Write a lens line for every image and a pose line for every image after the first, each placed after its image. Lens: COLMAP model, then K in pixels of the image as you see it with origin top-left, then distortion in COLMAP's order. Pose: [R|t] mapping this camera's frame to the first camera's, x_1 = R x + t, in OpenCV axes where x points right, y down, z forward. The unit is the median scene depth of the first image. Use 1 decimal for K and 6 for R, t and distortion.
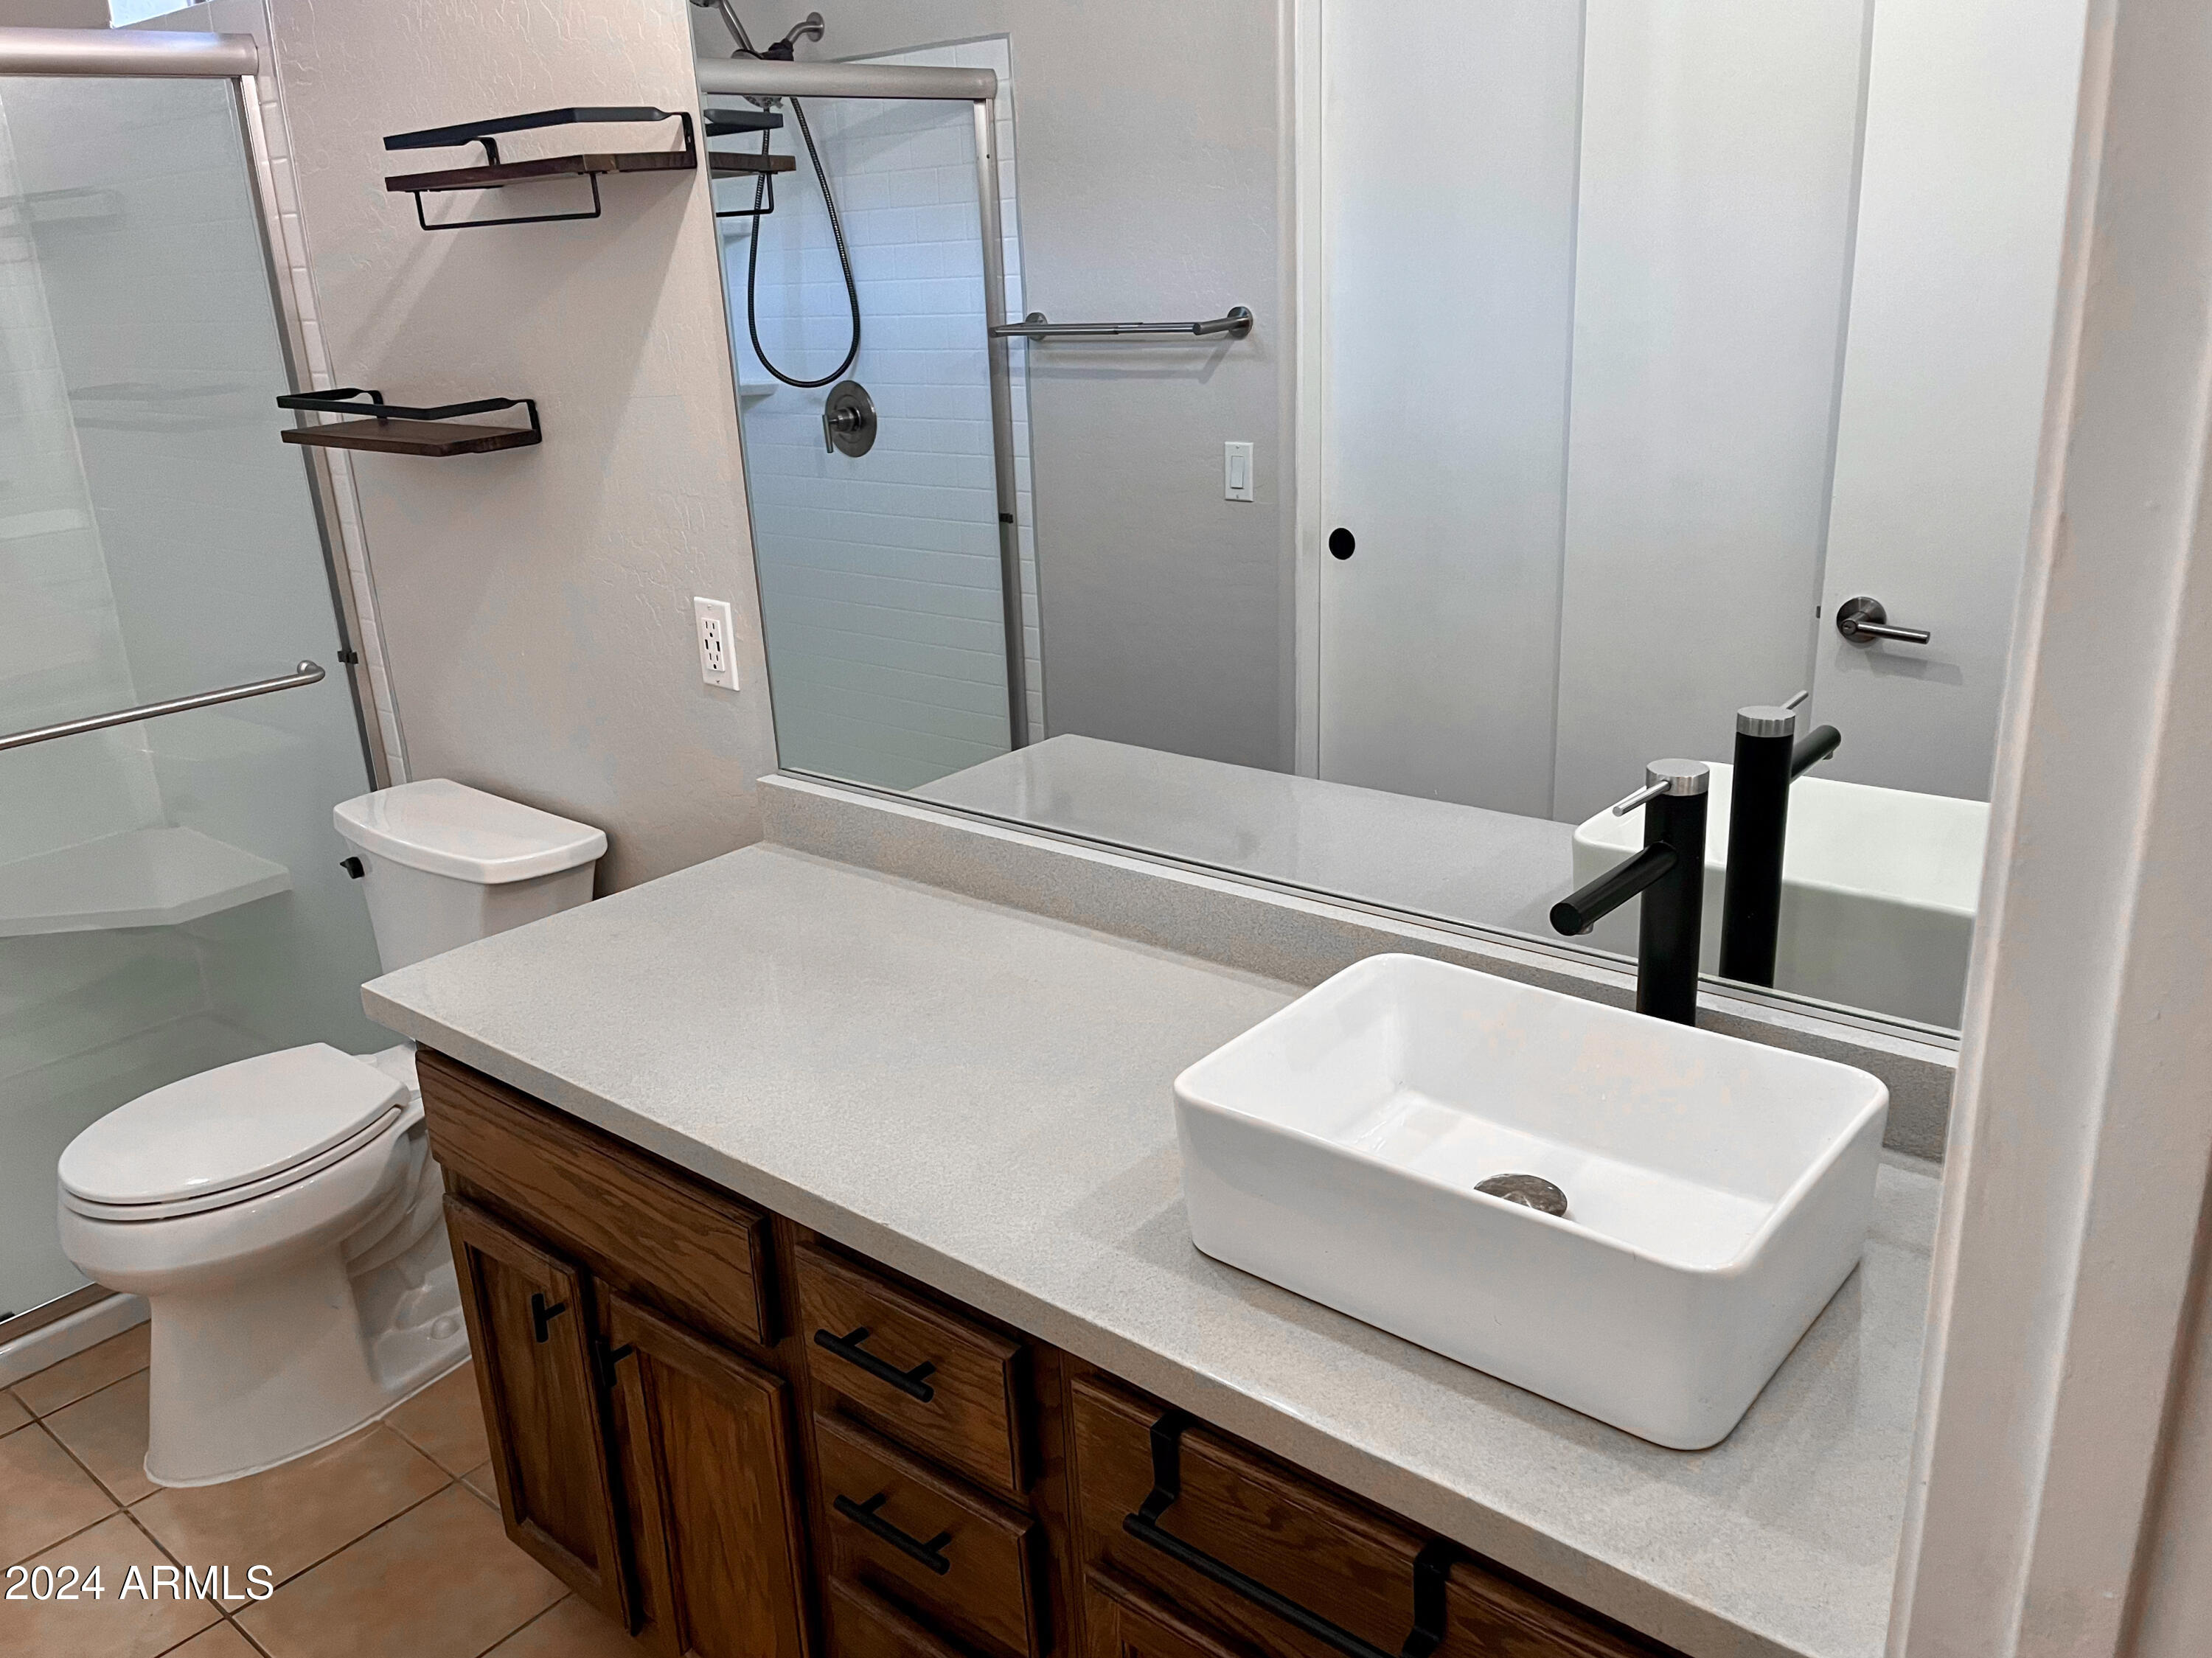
lens RADIAL K [[1704.4, 0, 1123.0], [0, 1704.4, 837.2], [0, 0, 1]] dist [0.049524, -0.064834]
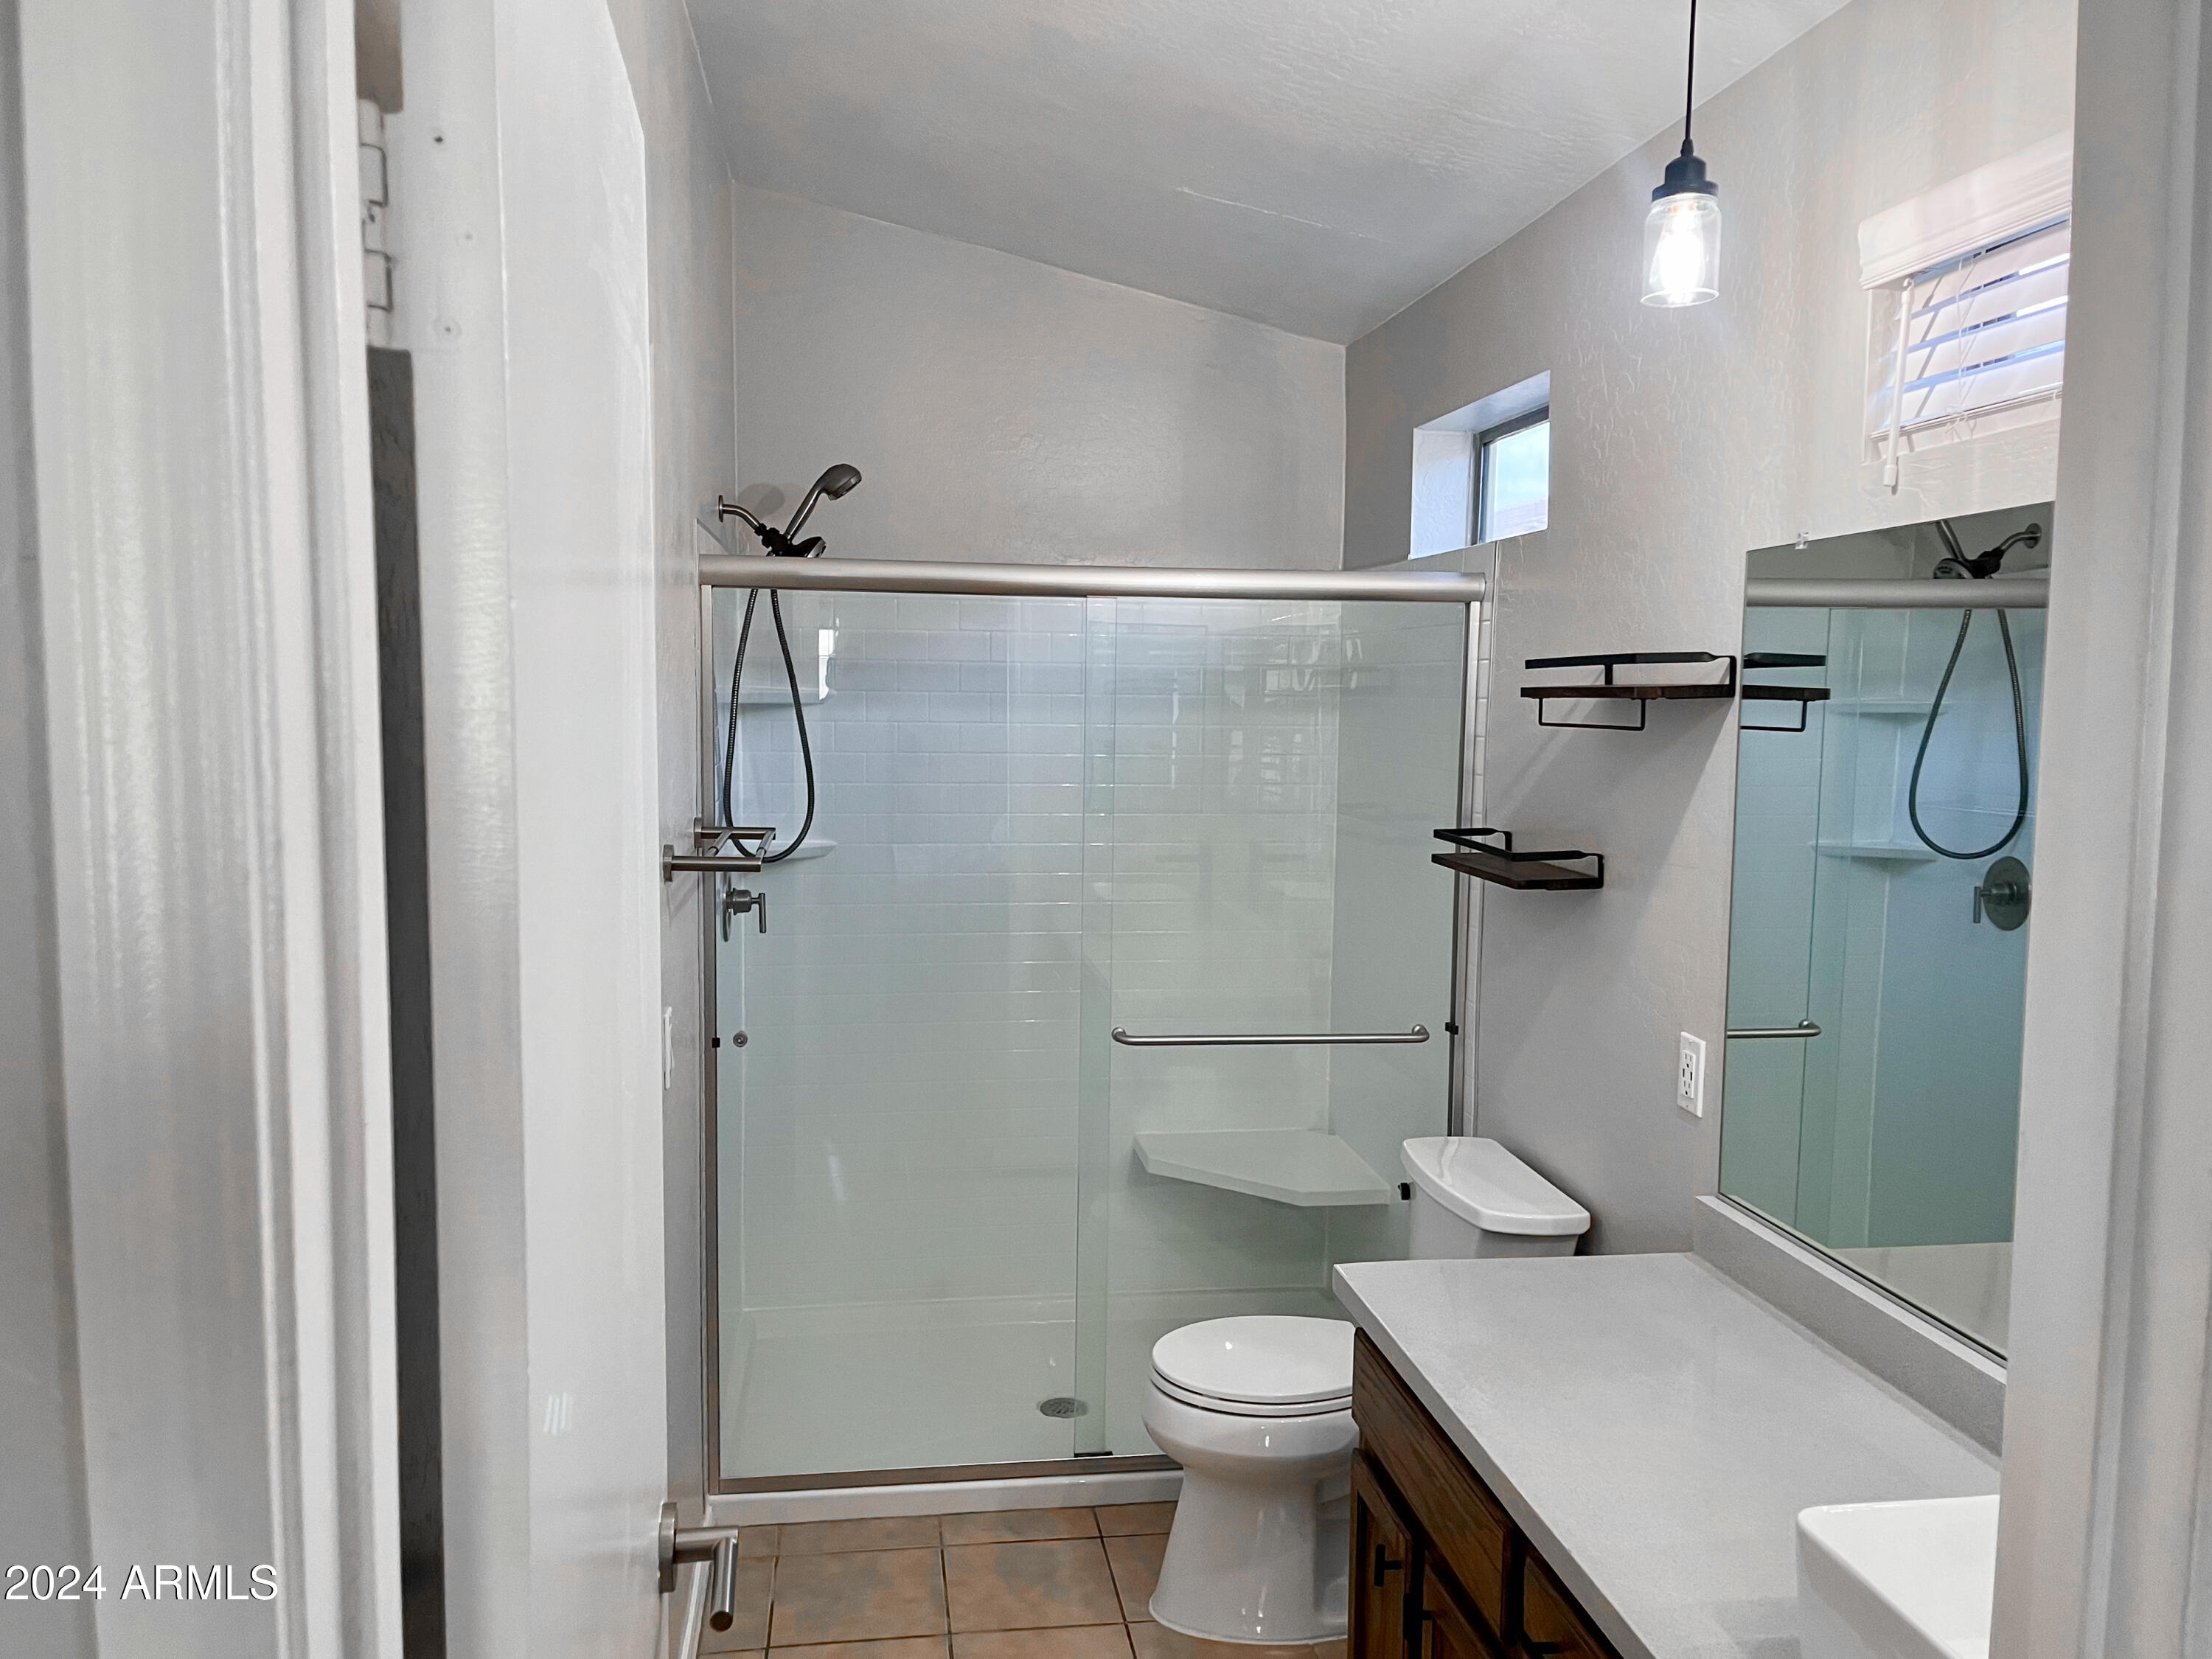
lens RADIAL K [[1704.6, 0, 1106.7], [0, 1704.6, 853.6], [0, 0, 1]] dist [0.049524, -0.064834]
pose [[0.739556, 0.118597, -0.662564, 0.213304], [-0.263375, 0.956858, -0.122705, -0.008360], [0.619427, 0.265250, 0.738886, -0.141719]]
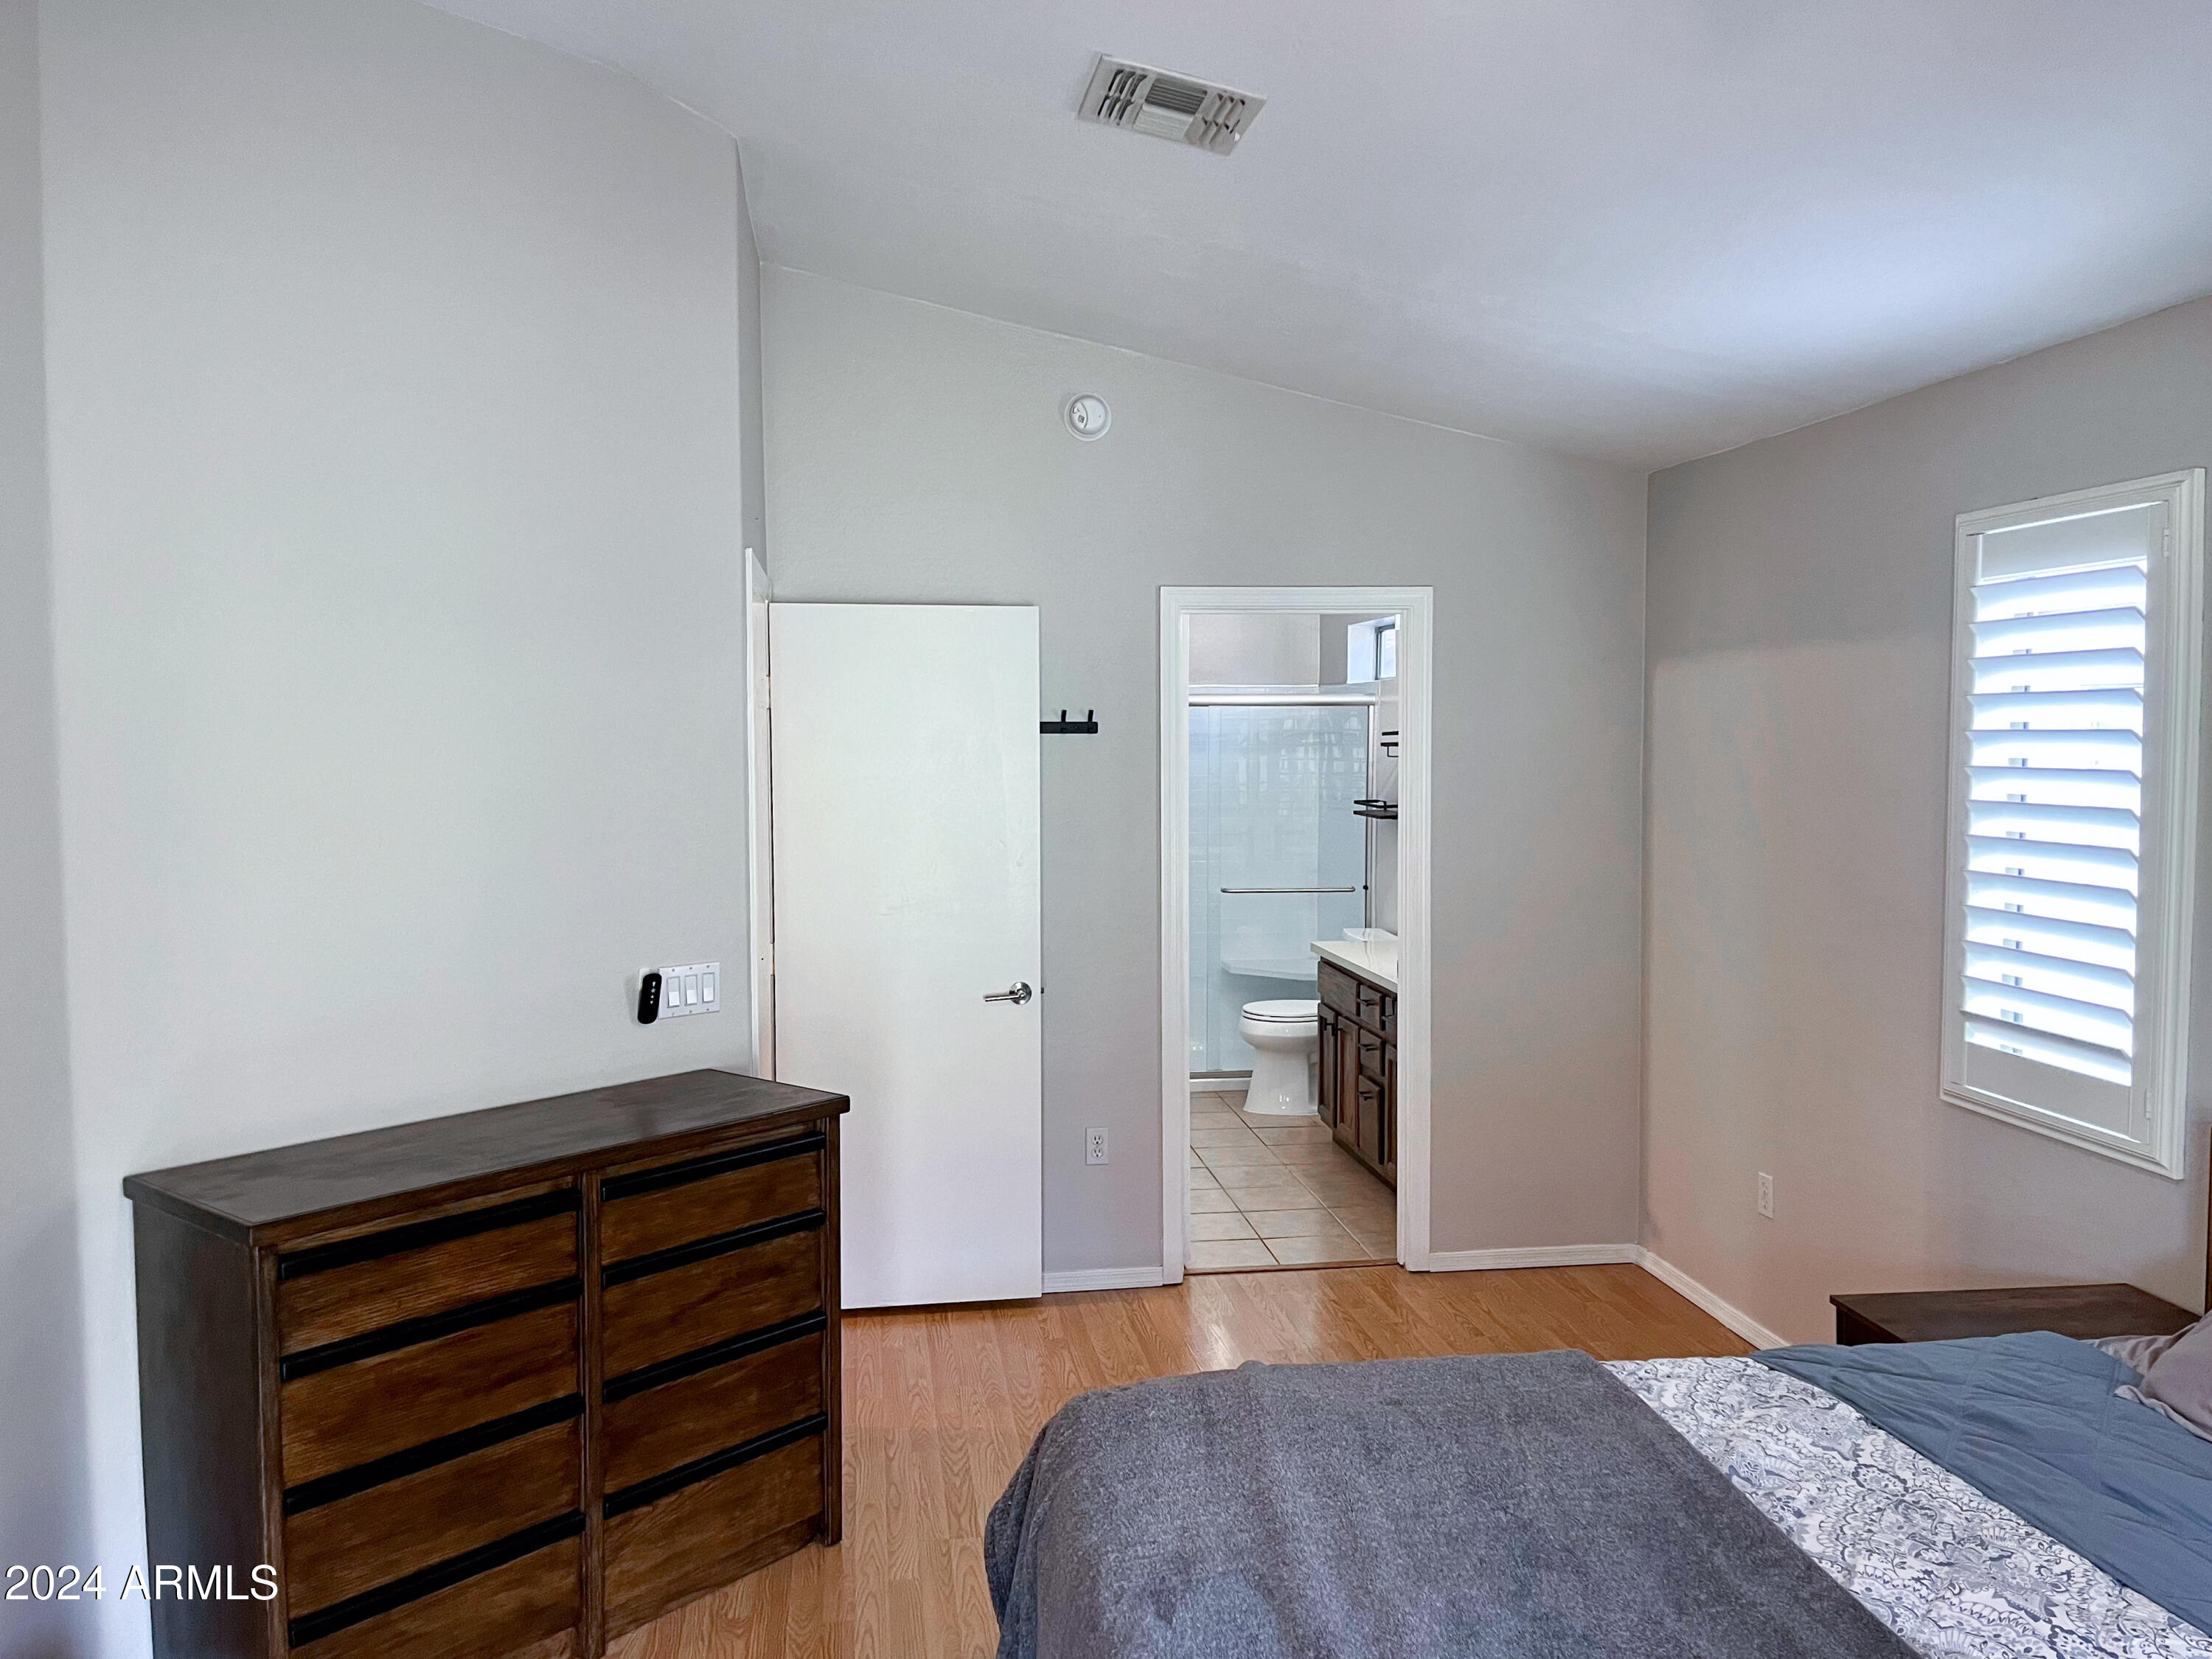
lens RADIAL K [[1704.6, 0, 1105.7], [0, 1704.6, 822.4], [0, 0, 1]] dist [0.049524, -0.064834]
pose [[0.730355, 0.075967, -0.678830, 1.422185], [-0.257586, 0.951057, -0.170706, 0.479139], [0.632638, 0.299533, 0.714178, -1.665000]]
